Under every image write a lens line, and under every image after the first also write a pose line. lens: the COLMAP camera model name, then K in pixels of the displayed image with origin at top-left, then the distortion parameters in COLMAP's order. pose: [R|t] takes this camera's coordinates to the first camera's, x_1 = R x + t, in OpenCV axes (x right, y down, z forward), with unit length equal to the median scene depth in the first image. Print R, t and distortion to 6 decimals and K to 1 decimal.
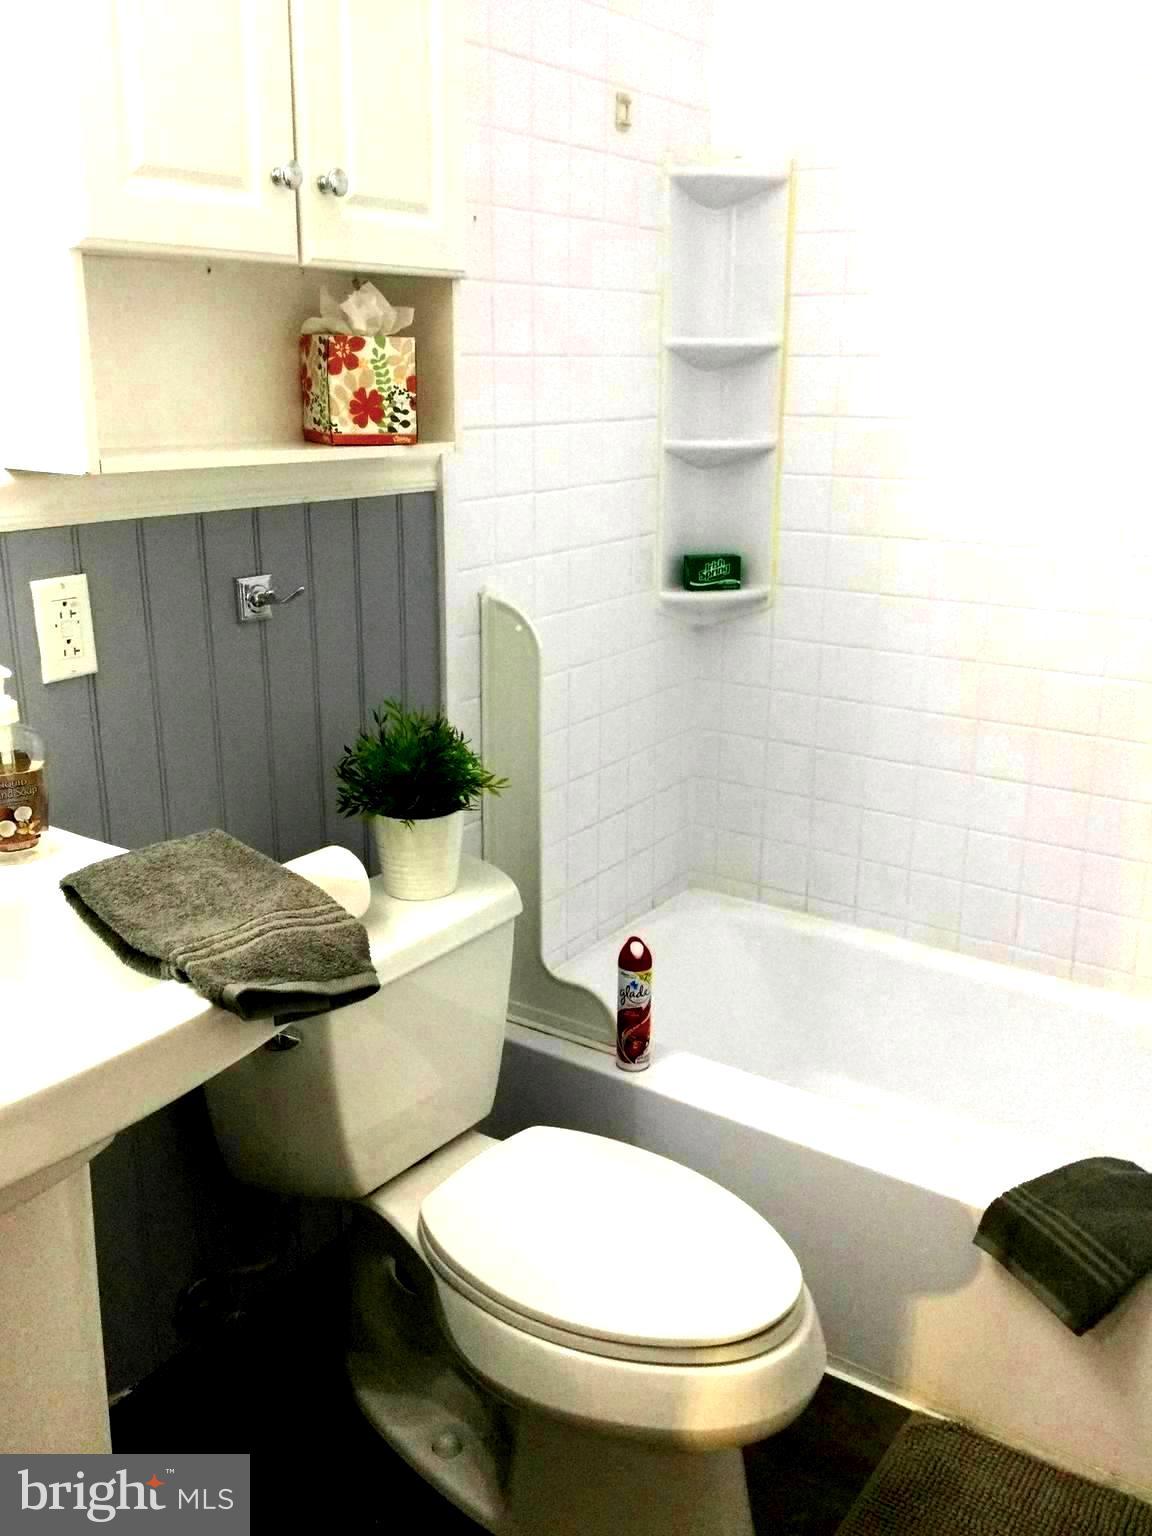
lens RADIAL K [[1374.6, 0, 567.0], [0, 1374.6, 770.6], [0, 0, 1]] dist [0.110652, -0.216541]
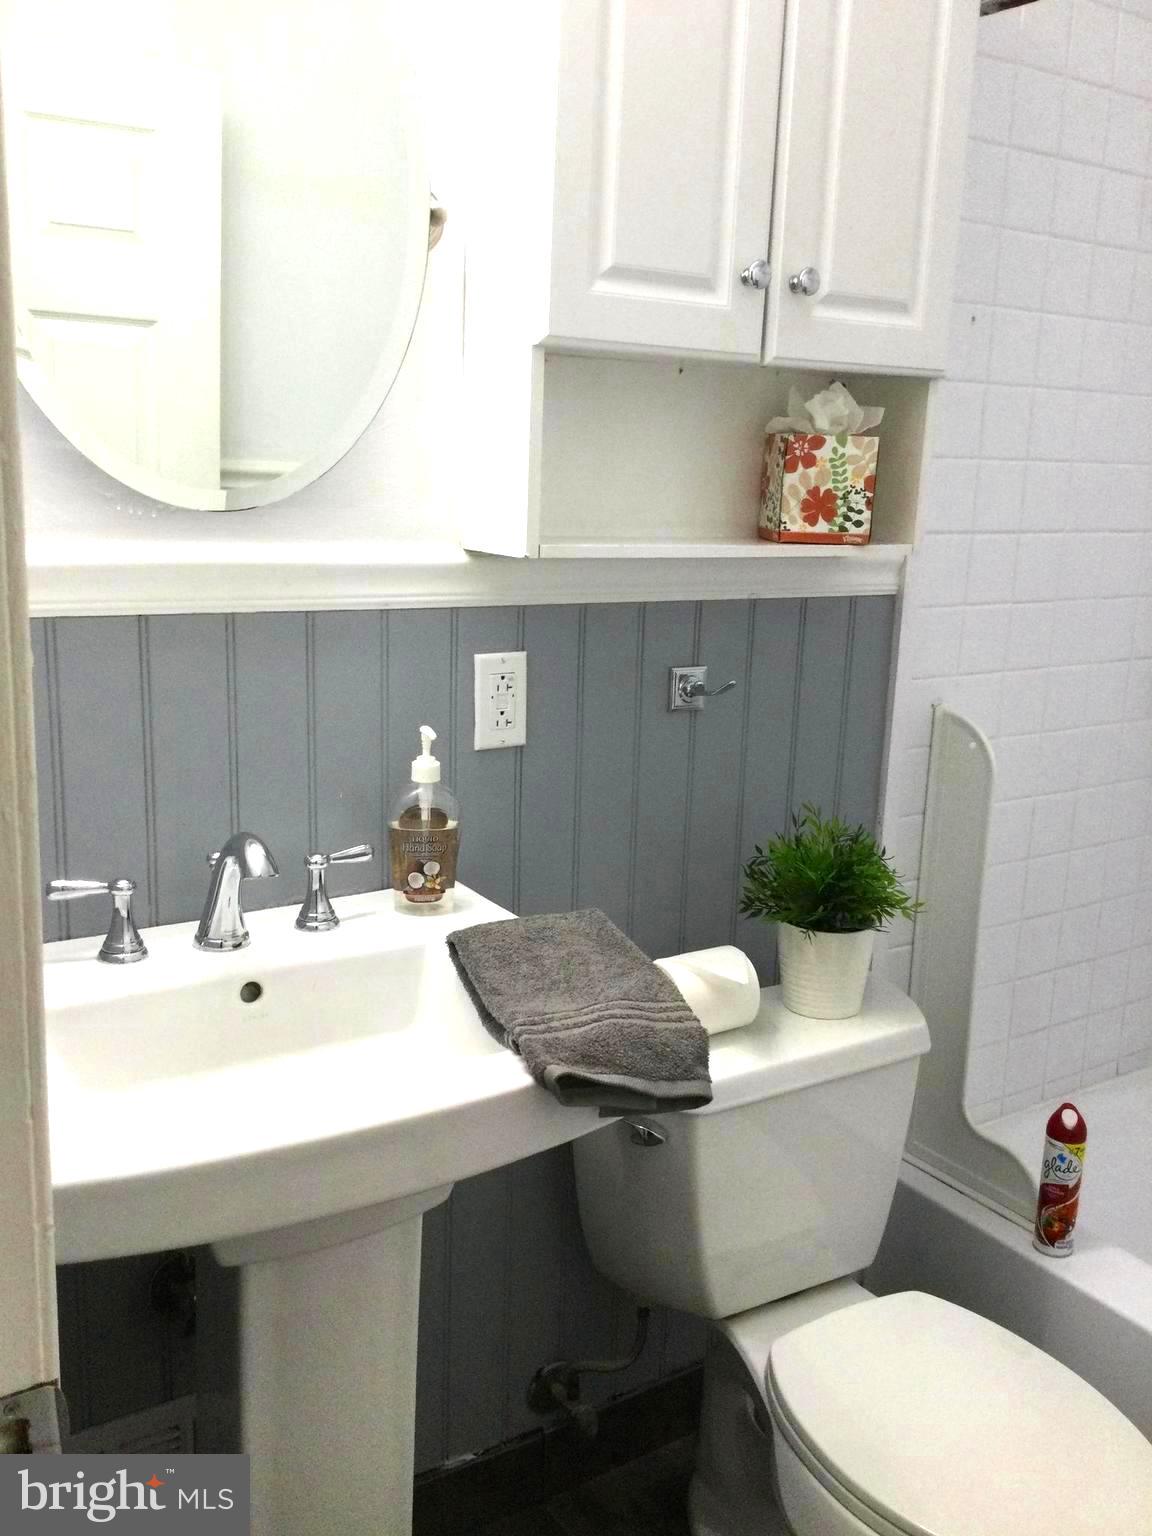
lens RADIAL K [[1374.6, 0, 573.1], [0, 1374.6, 771.8], [0, 0, 1]] dist [0.110652, -0.216541]
pose [[0.925019, 0.108226, -0.364181, 0.068139], [-0.134987, 0.989646, -0.048769, -0.004302], [0.355132, 0.094272, 0.930050, 0.042742]]
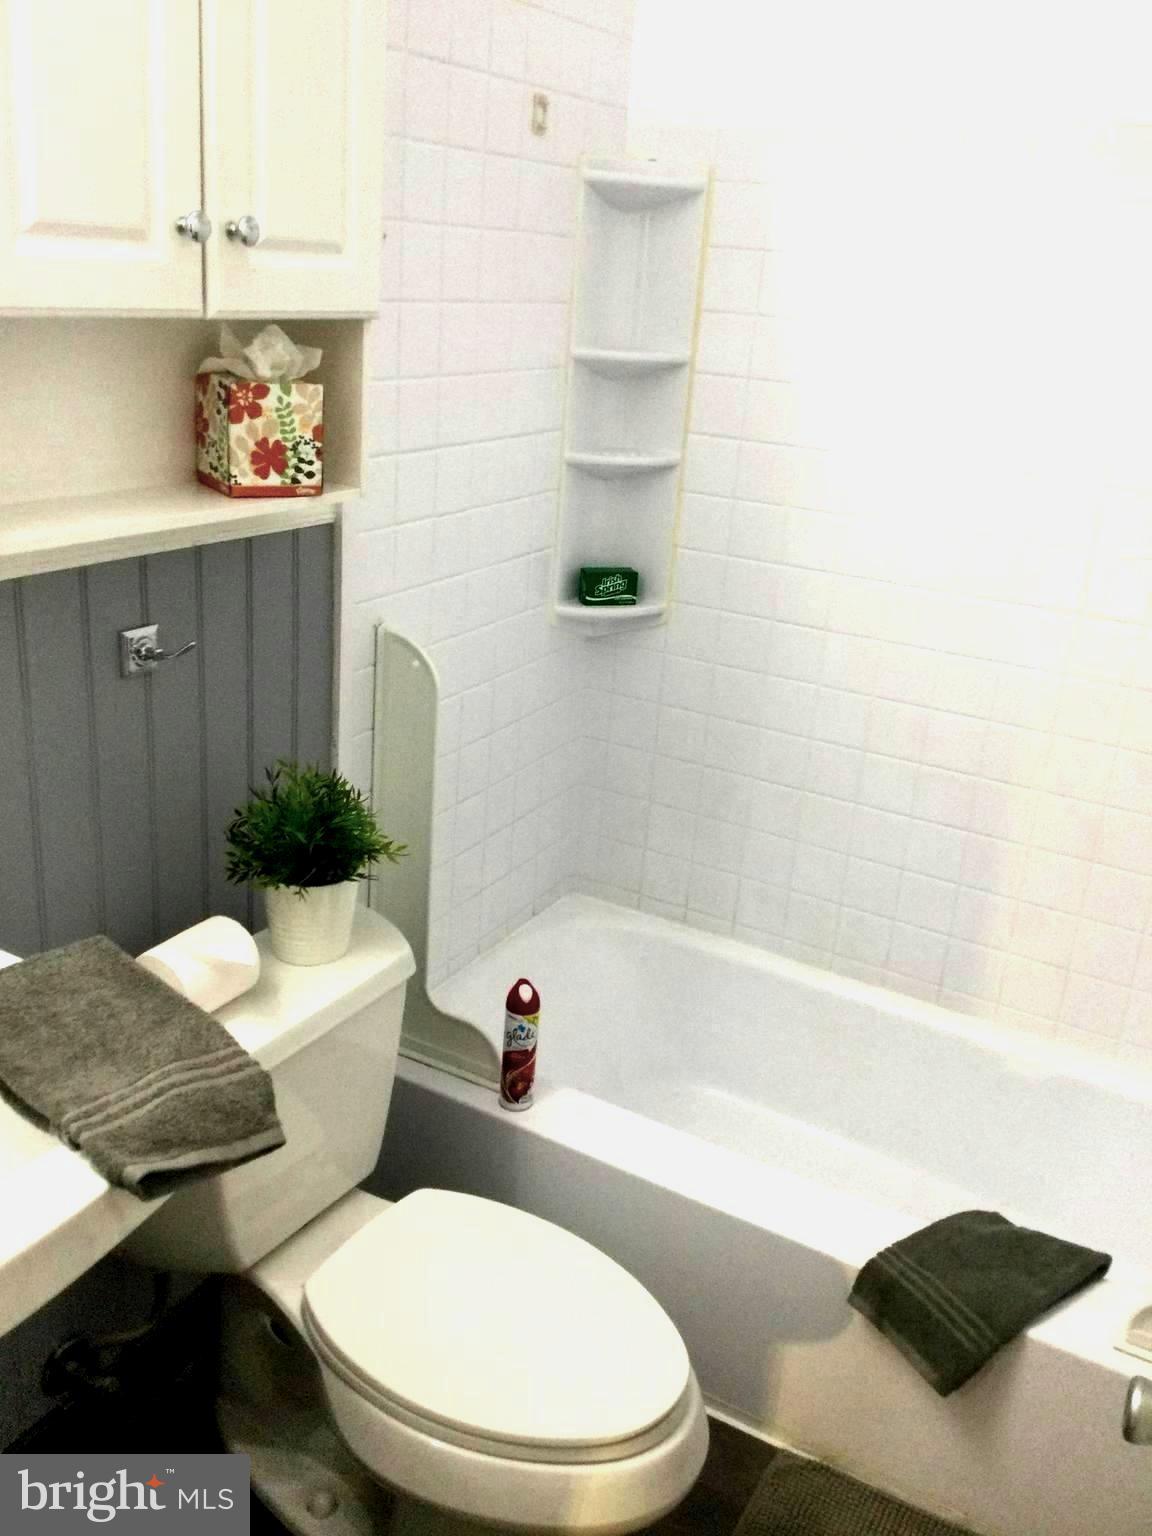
lens RADIAL K [[1374.6, 0, 568.0], [0, 1374.6, 762.0], [0, 0, 1]] dist [0.110652, -0.216541]
pose [[0.993613, 0.030926, 0.108524, -0.037554], [-0.038475, 0.996932, 0.068169, -0.123290], [-0.106082, -0.071909, 0.991754, 0.033737]]
